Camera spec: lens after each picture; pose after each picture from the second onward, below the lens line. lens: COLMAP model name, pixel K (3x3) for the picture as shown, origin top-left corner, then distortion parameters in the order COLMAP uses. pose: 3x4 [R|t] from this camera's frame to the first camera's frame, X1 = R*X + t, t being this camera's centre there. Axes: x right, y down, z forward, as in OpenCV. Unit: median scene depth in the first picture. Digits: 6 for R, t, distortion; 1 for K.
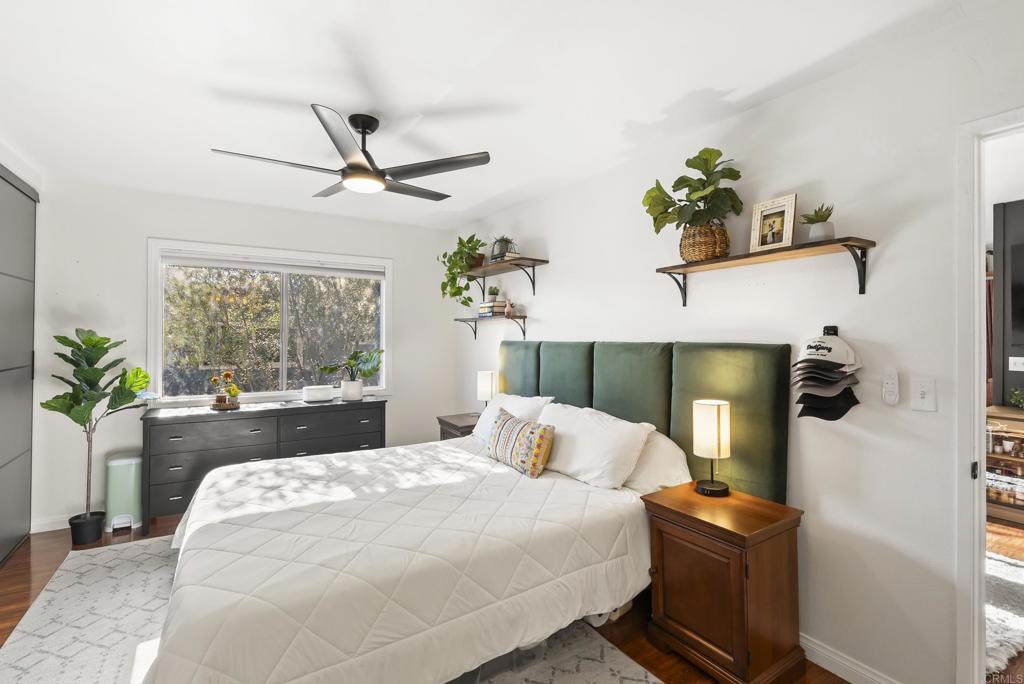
lens RADIAL K [[468.3, 0, 512.3], [0, 468.3, 331.8], [0, 0, 1]] dist [-0.001781, -0.000524]
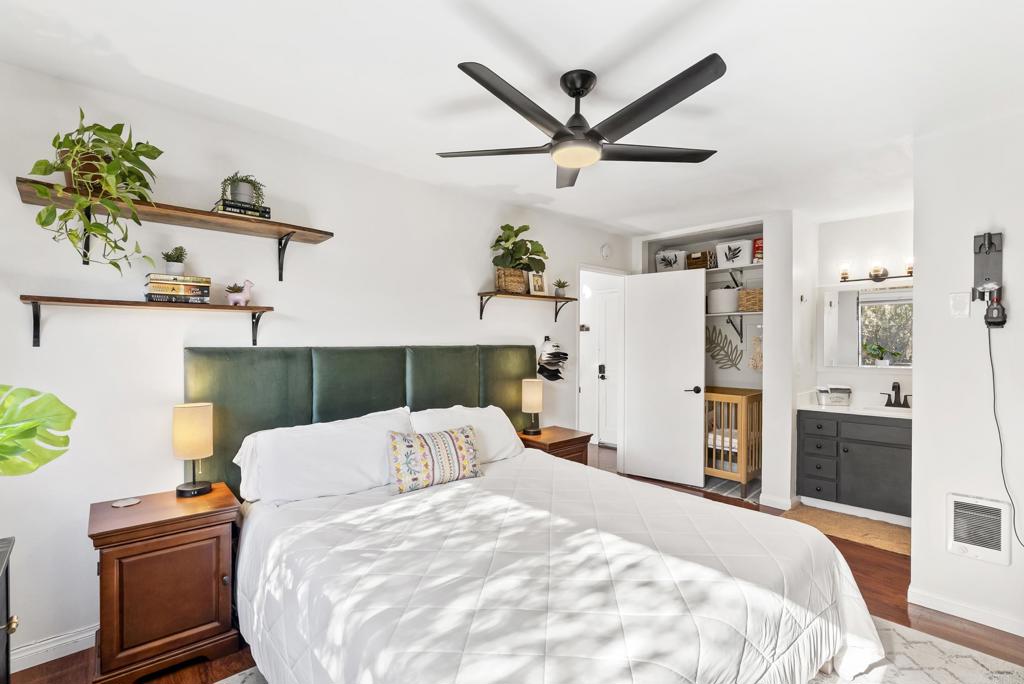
lens RADIAL K [[464.5, 0, 512.0], [0, 464.5, 342.0], [0, 0, 1]] dist [0.000253, -0.000048]
pose [[-0.165624, 0.006543, 0.986167, -0.996842], [-0.007081, 0.999944, -0.007823, 0.022598], [-0.986164, -0.008279, -0.165569, 1.125553]]
